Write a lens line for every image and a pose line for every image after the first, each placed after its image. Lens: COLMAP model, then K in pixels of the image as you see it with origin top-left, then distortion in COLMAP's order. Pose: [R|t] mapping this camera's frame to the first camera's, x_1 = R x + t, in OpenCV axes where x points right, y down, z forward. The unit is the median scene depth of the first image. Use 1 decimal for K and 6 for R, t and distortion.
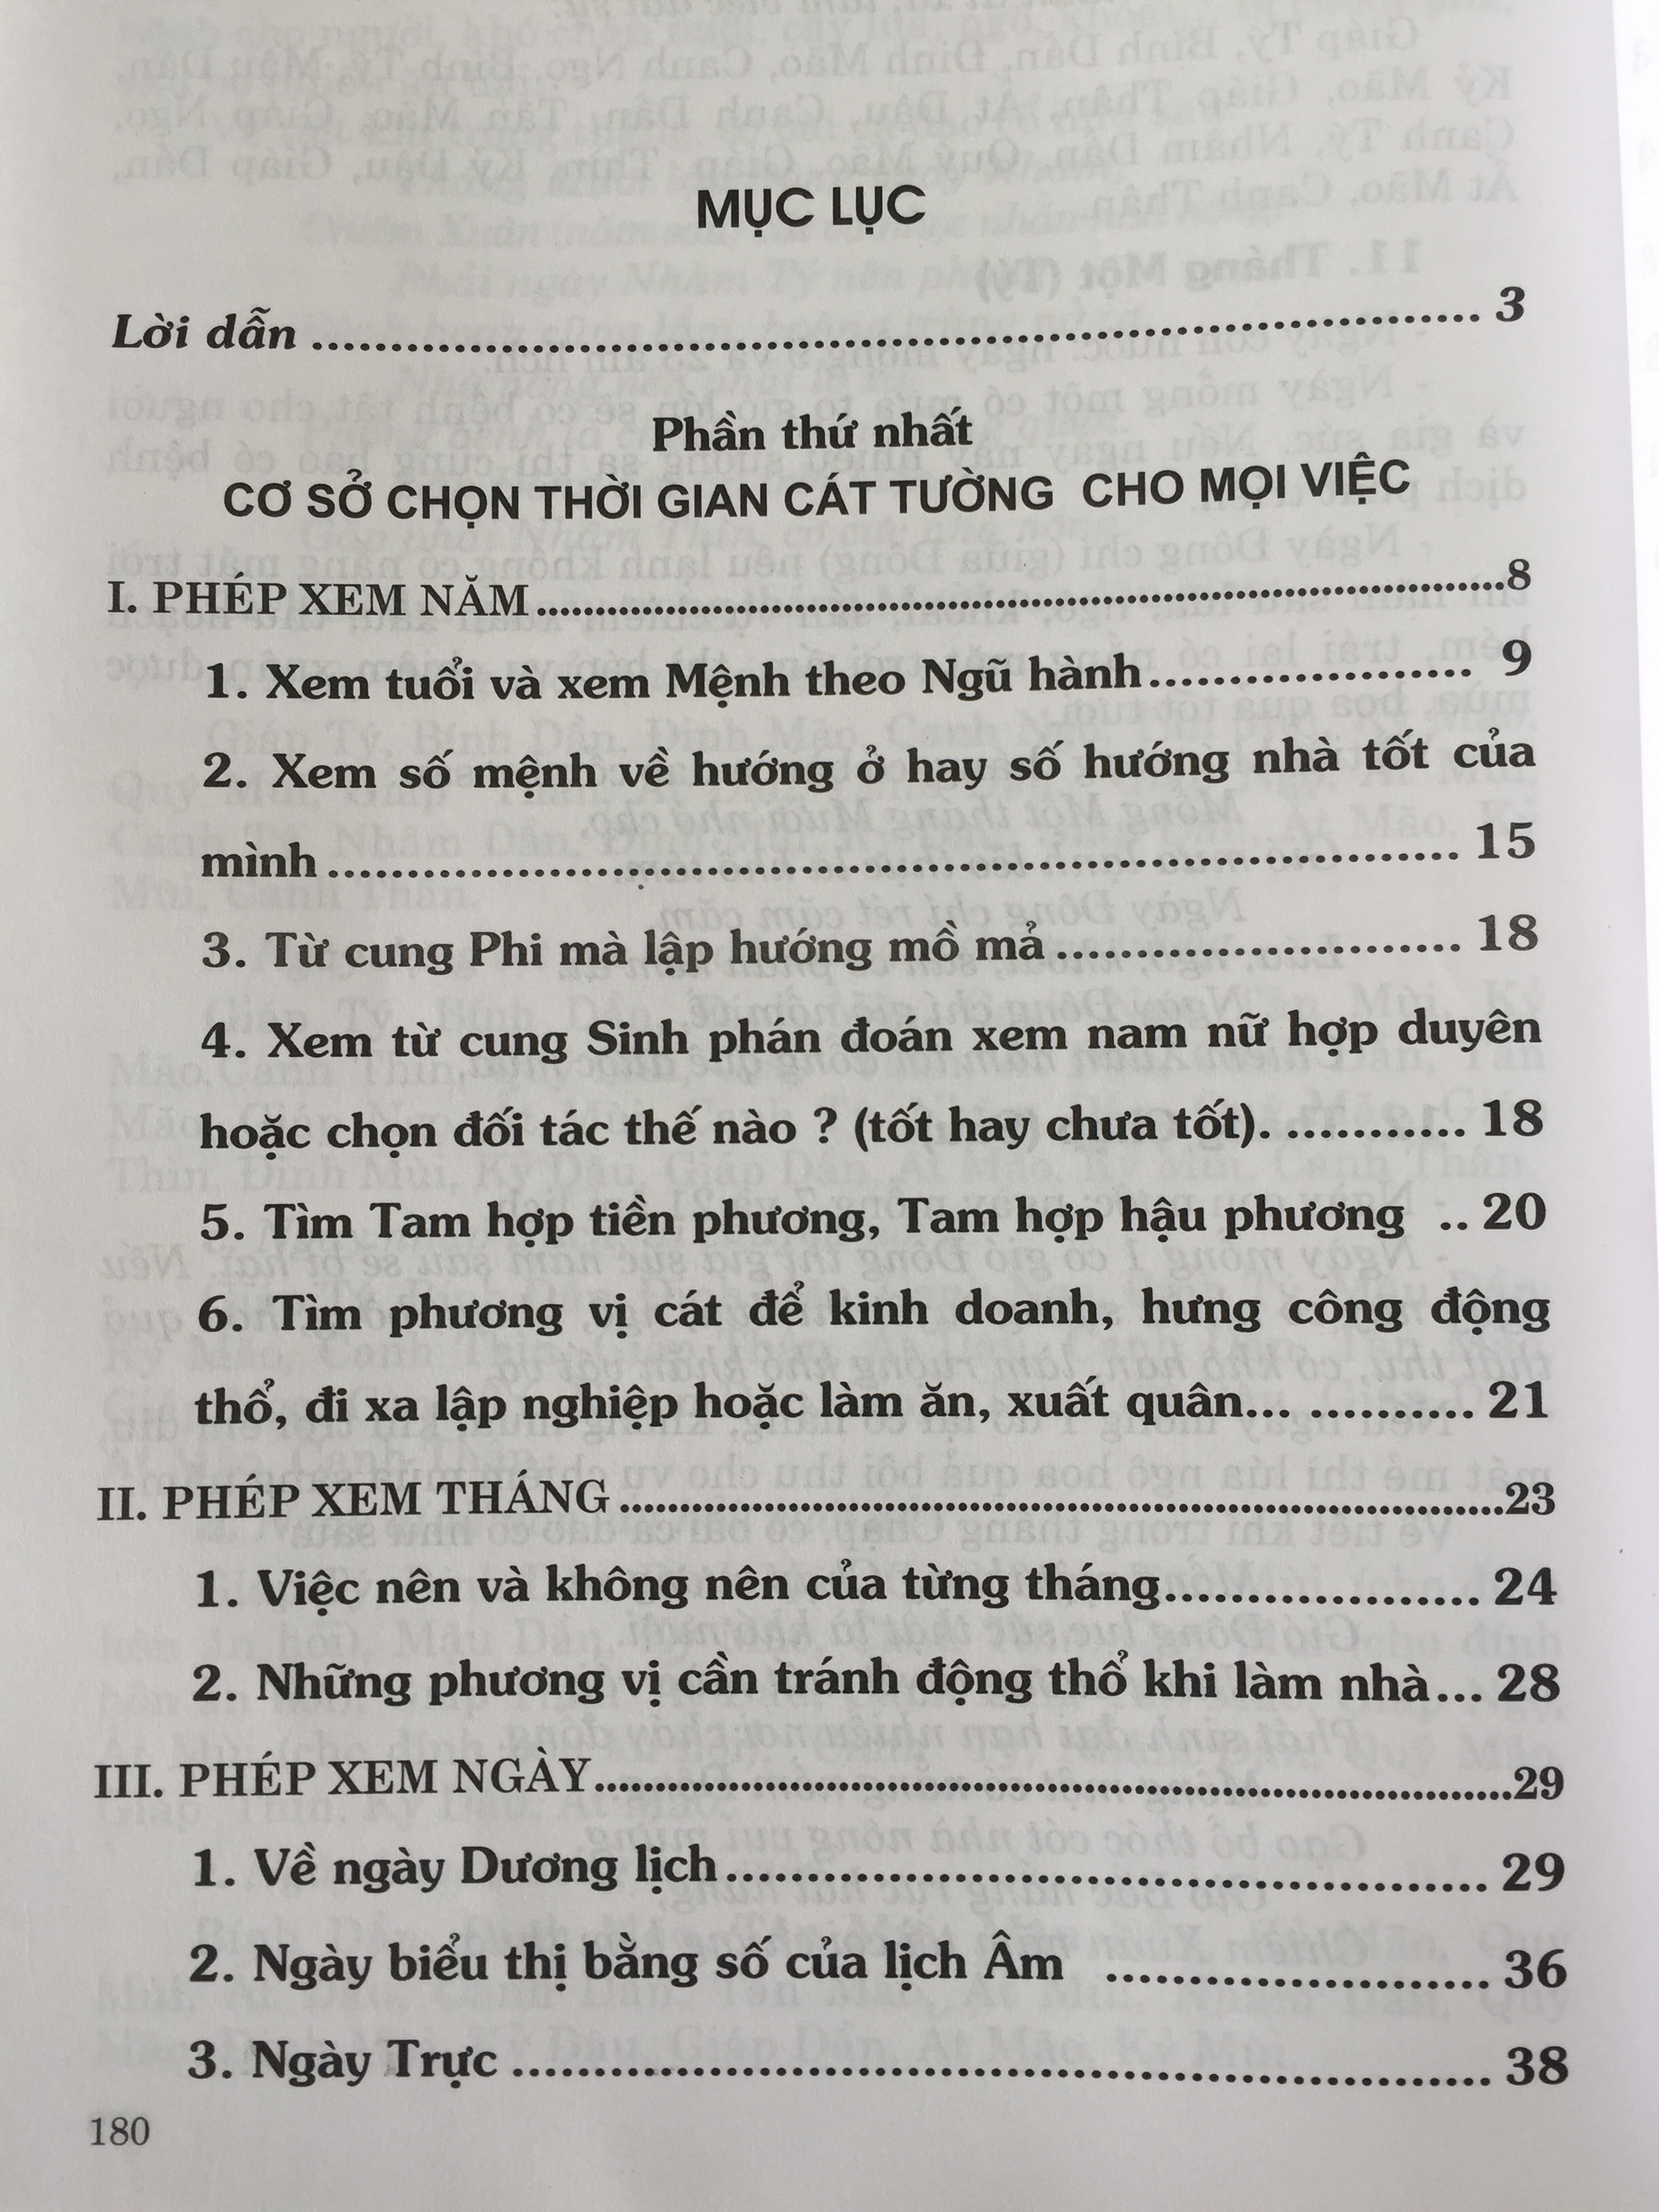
lens RADIAL K [[2001.2, 0, 1068.0], [0, 2001.2, 1106.6], [0, 0, 1]] dist [0.125136, -0.174210]
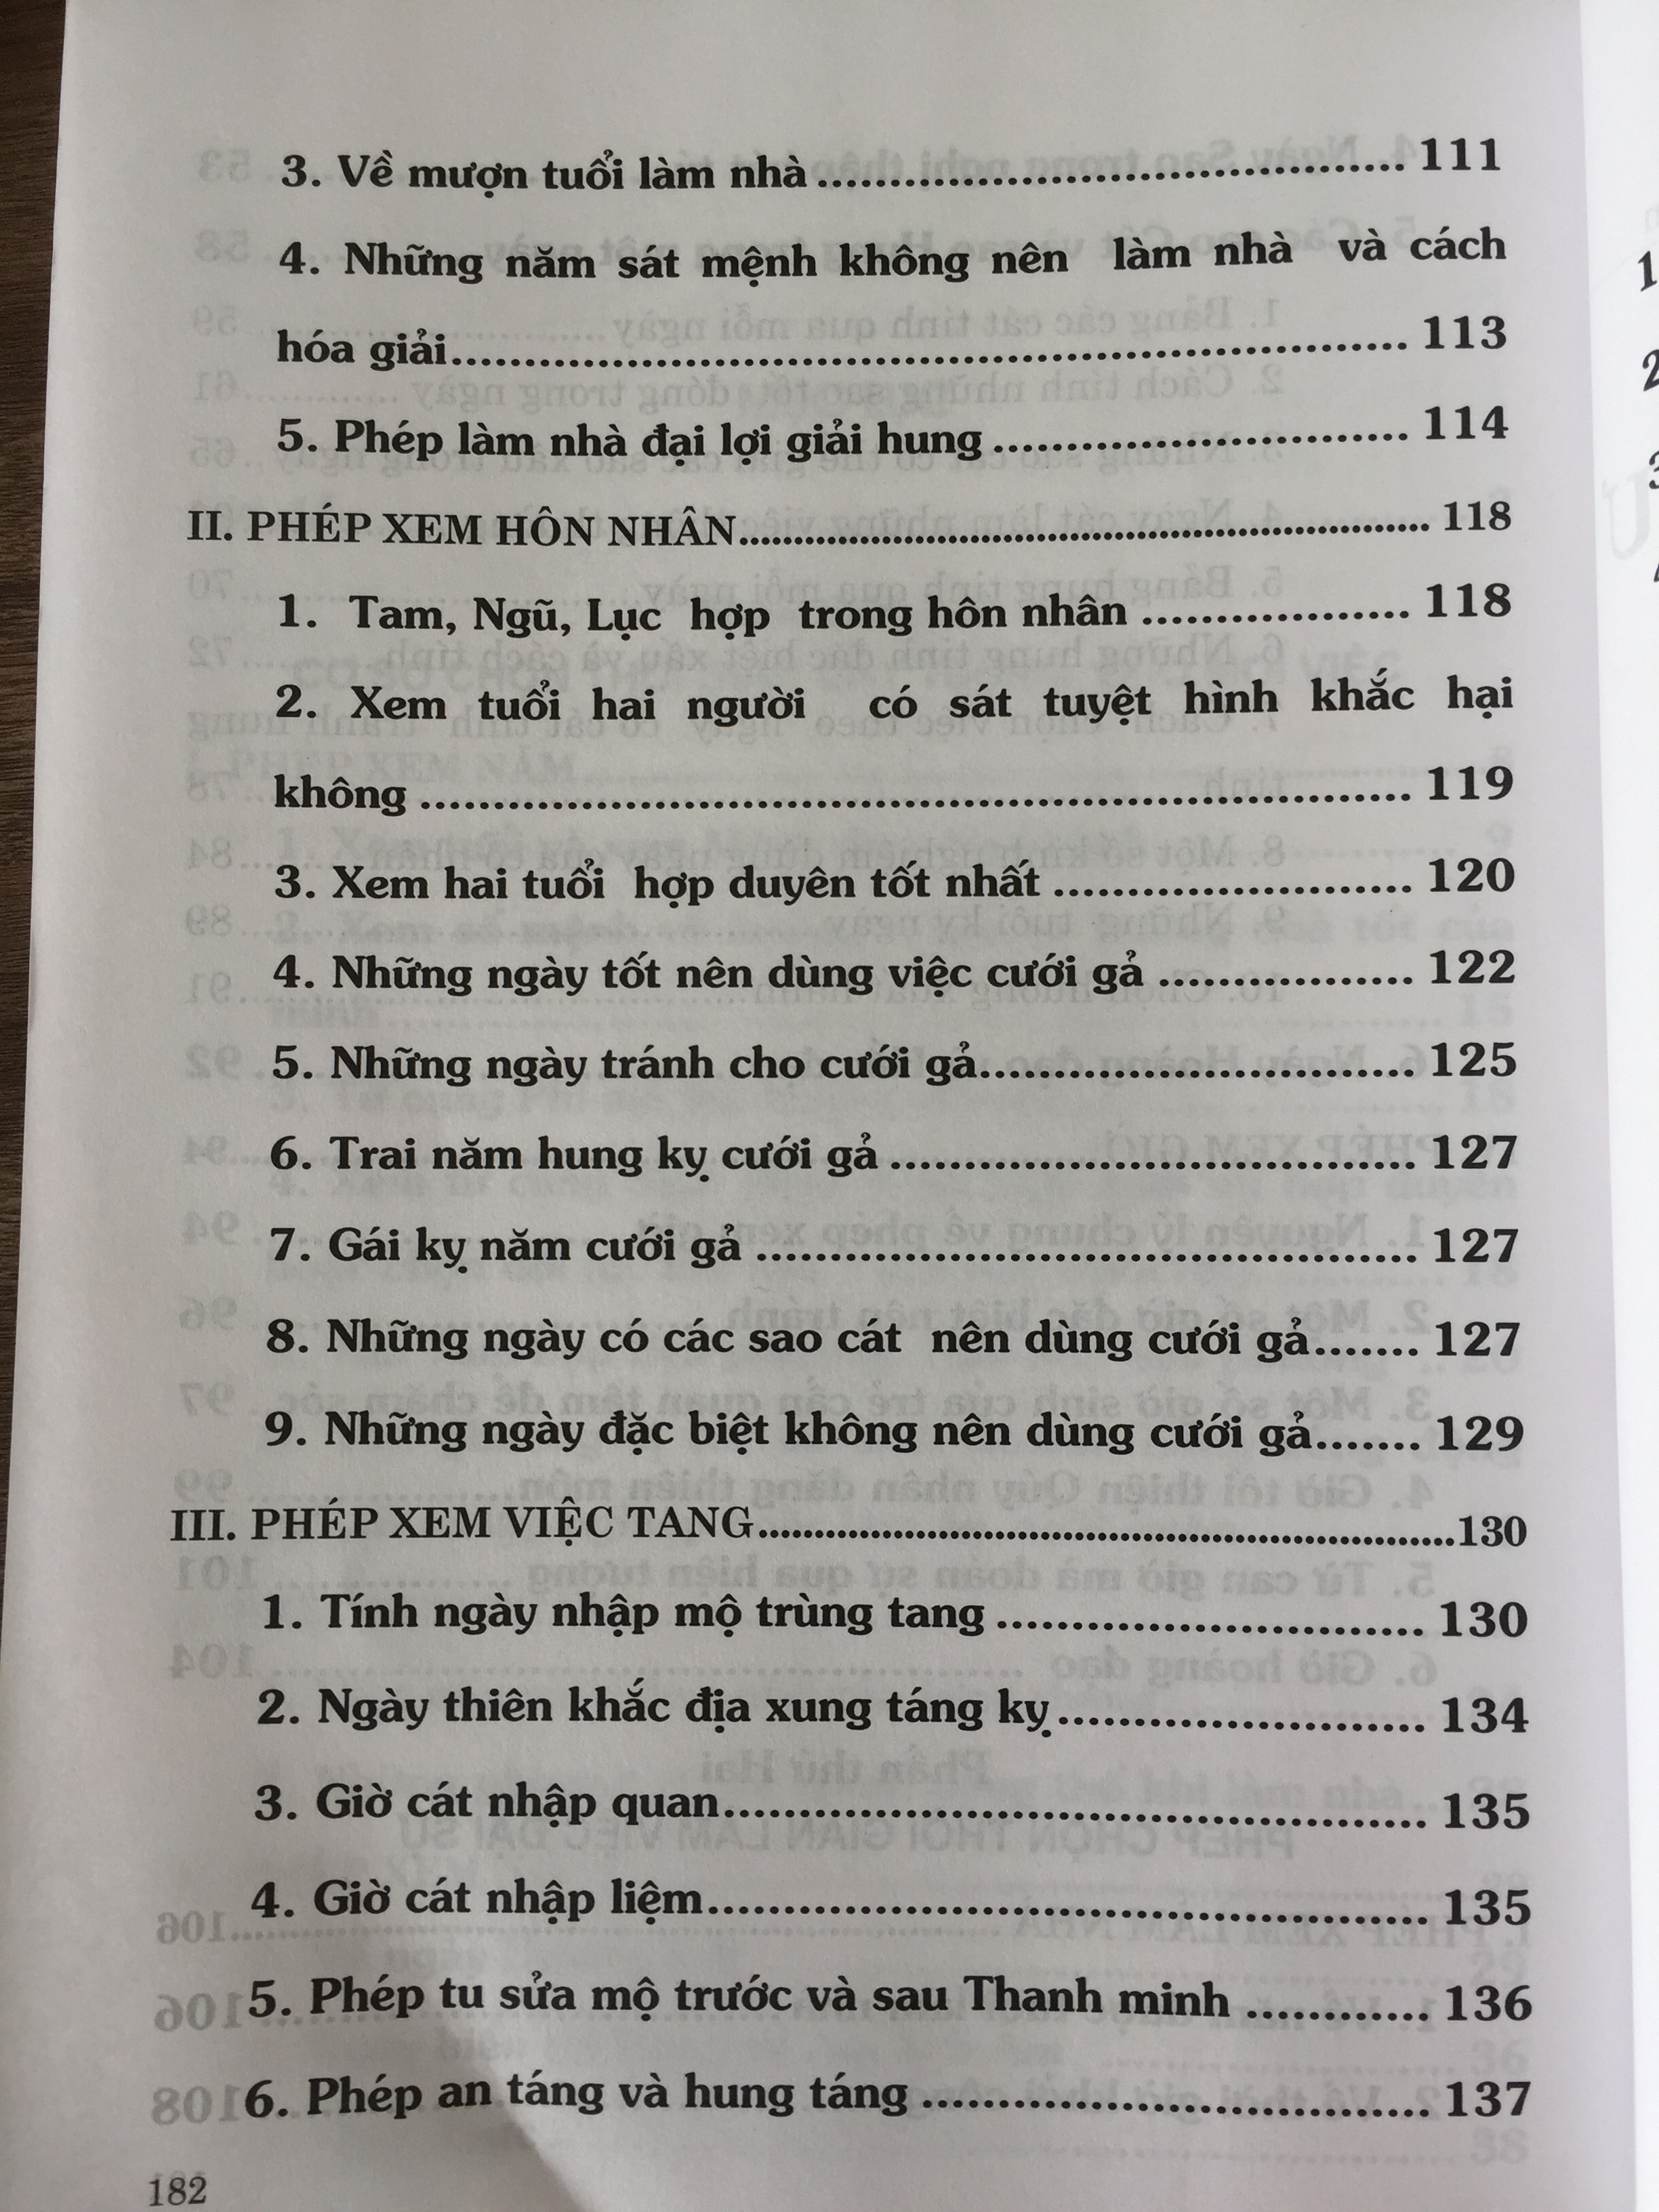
lens RADIAL K [[1860.9, 0, 1070.3], [0, 1860.9, 1109.7], [0, 0, 1]] dist [0.142116, -0.201436]
pose [[0.999975, 0.005967, -0.003810, 0.001855], [-0.005971, 0.999982, -0.000914, 0.119207], [0.003805, 0.000937, 0.999992, -0.006997]]
